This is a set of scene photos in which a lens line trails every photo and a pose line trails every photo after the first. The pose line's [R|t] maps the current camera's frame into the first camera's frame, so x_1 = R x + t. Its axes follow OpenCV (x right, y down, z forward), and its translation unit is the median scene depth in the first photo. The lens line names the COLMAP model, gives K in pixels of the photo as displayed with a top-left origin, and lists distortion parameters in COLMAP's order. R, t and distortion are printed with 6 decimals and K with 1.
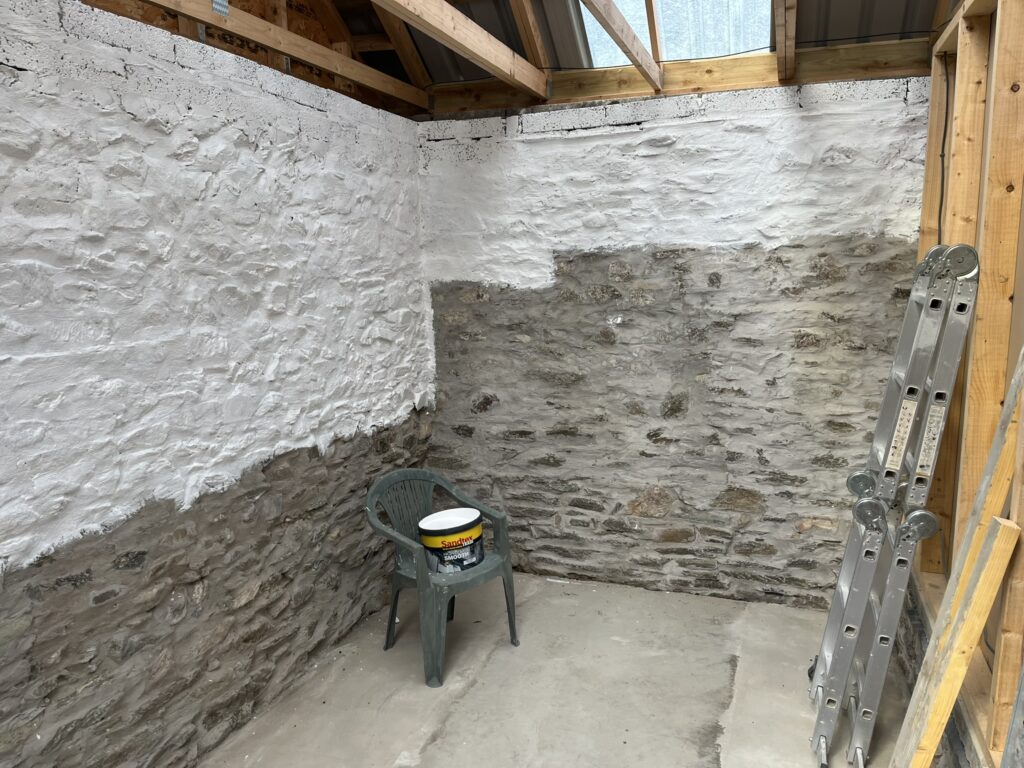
lens RADIAL K [[760.1, 0, 512.0], [0, 760.1, 384.0], [0, 0, 1]] dist [0.053776, -0.075712]
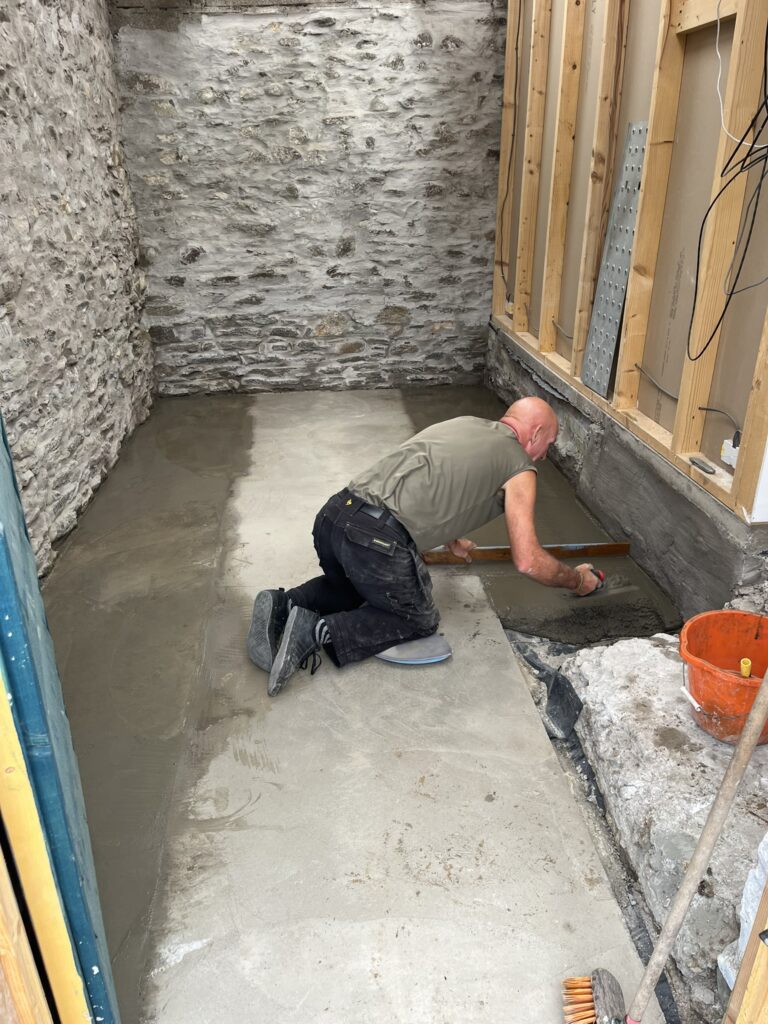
lens RADIAL K [[750.1, 0, 384.0], [0, 750.1, 512.0], [0, 0, 1]] dist [0.056484, -0.080952]
pose [[0.904653, -0.170773, 0.390434, -0.333495], [0.065606, 0.961083, 0.268358, 0.128386], [-0.421068, -0.217156, 0.880650, -0.312871]]
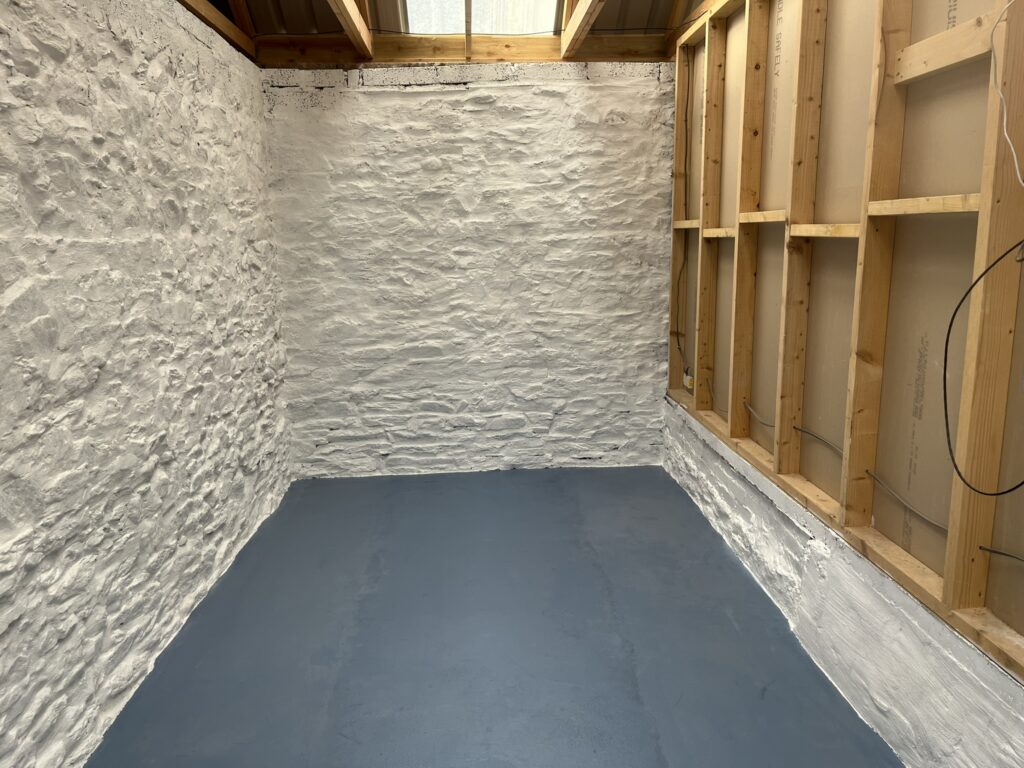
lens RADIAL K [[760.1, 0, 512.0], [0, 760.1, 384.0], [0, 0, 1]] dist [0.053776, -0.075712]
pose [[0.925486, -0.075820, 0.371116, -0.246820], [0.068059, 0.997102, 0.033986, 0.096314], [-0.372617, -0.006195, 0.927964, -0.153574]]
